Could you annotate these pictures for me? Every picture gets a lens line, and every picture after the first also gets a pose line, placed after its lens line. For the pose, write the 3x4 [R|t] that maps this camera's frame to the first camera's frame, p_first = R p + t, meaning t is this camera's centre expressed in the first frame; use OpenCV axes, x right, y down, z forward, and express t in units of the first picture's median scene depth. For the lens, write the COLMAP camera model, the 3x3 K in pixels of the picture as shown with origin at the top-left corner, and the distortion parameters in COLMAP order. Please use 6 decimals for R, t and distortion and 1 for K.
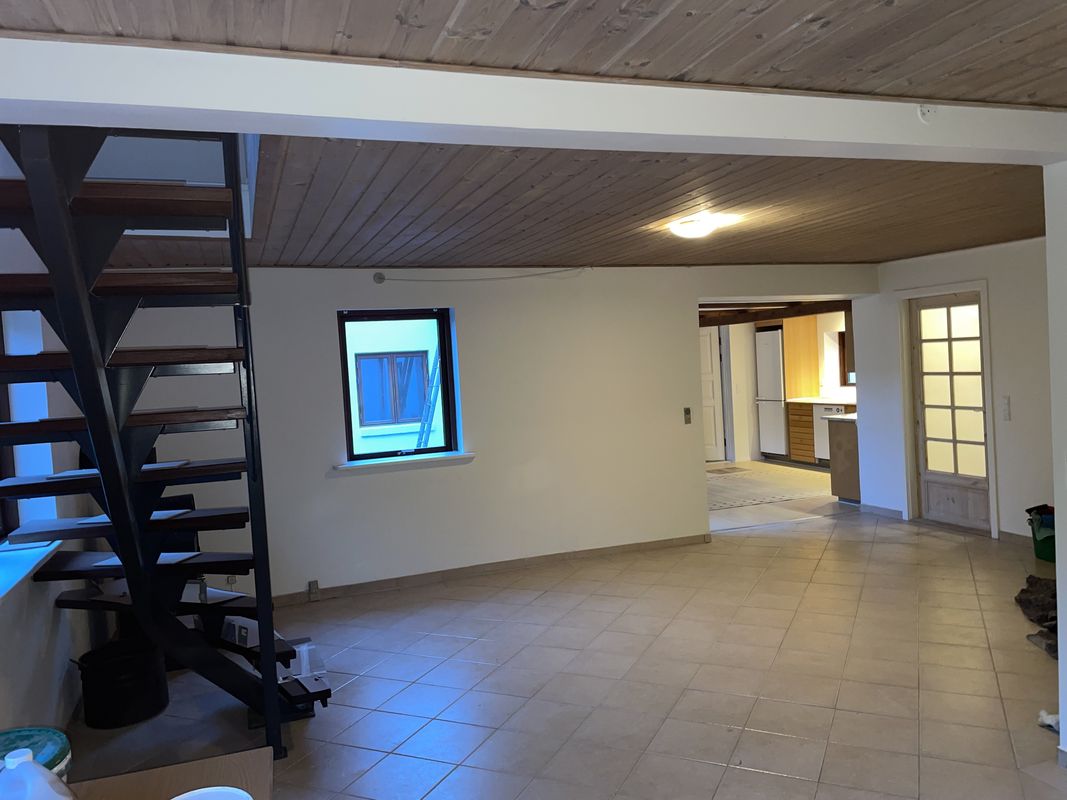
lens RADIAL K [[802.6, 0, 527.8], [0, 802.6, 396.3], [0, 0, 1]] dist [0.098985, -0.122480]
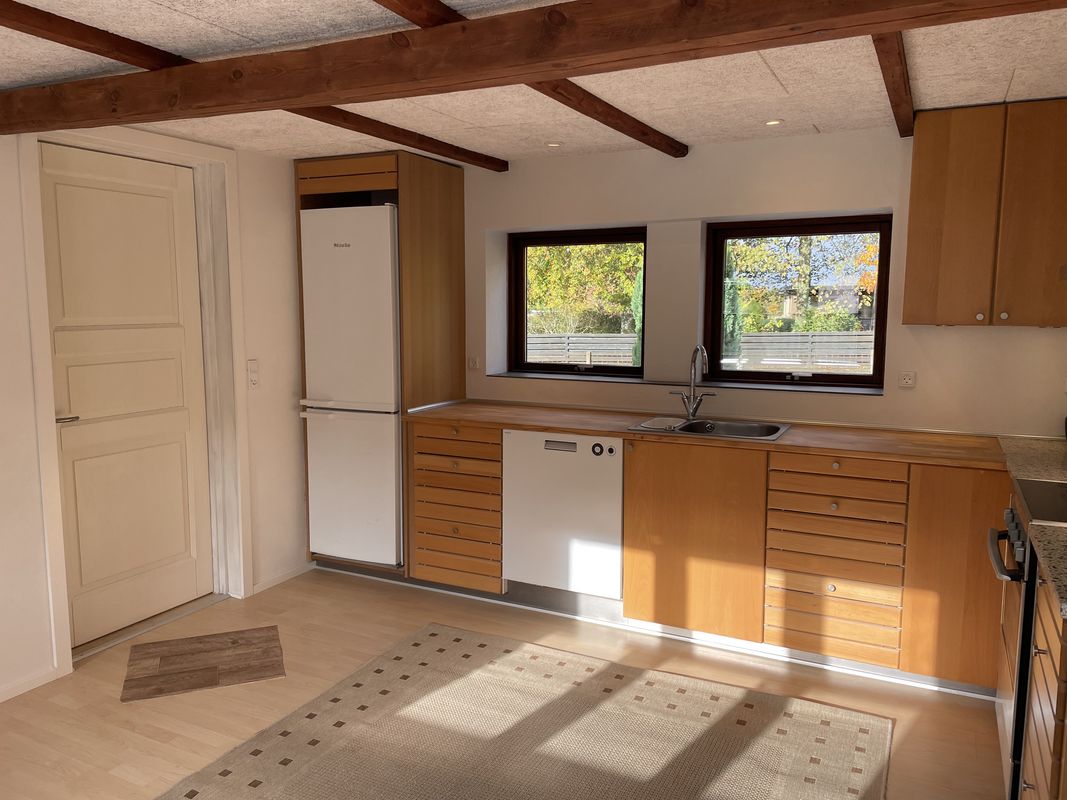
lens RADIAL K [[802.6, 0, 527.8], [0, 802.6, 396.3], [0, 0, 1]] dist [0.098985, -0.122480]
pose [[0.720980, -0.024951, 0.692507, 0.118199], [-0.013297, 0.998669, 0.049827, -0.019890], [-0.692828, -0.045133, 0.719689, 0.718809]]
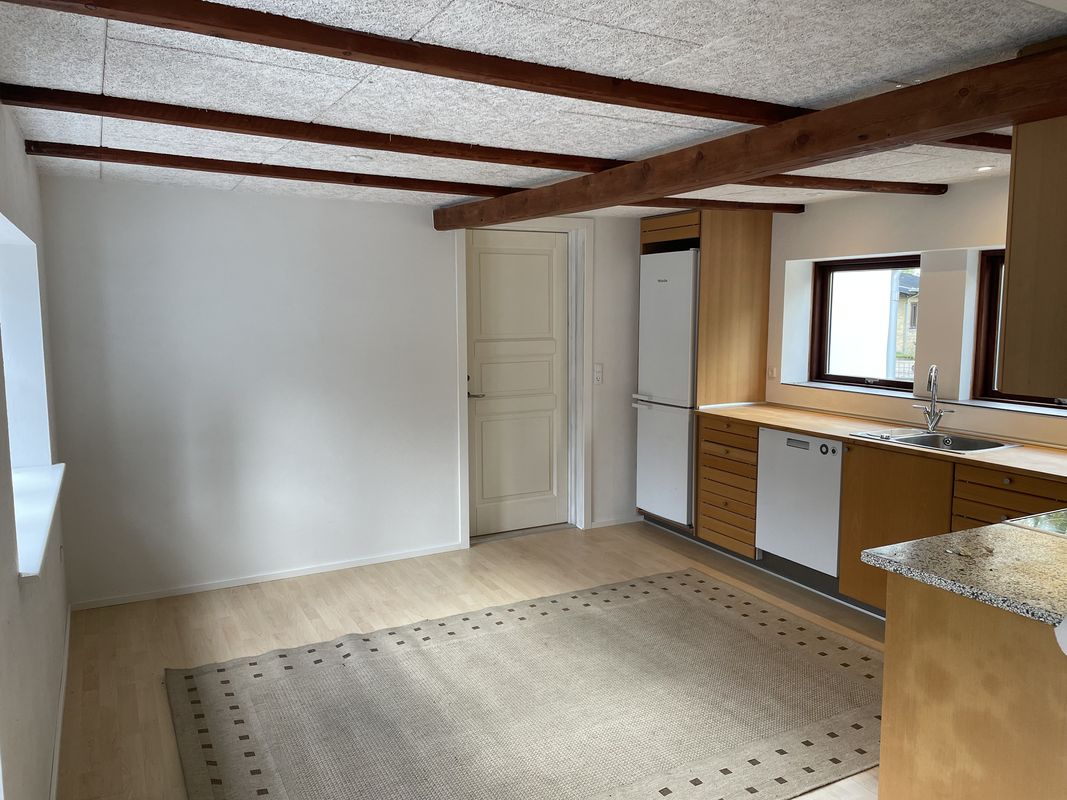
lens RADIAL K [[802.6, 0, 527.8], [0, 802.6, 396.3], [0, 0, 1]] dist [0.098985, -0.122480]
pose [[0.988413, 0.034878, 0.147727, 0.160256], [-0.045279, 0.996682, 0.067638, -0.027841], [-0.144878, -0.073544, 0.986713, 0.573590]]
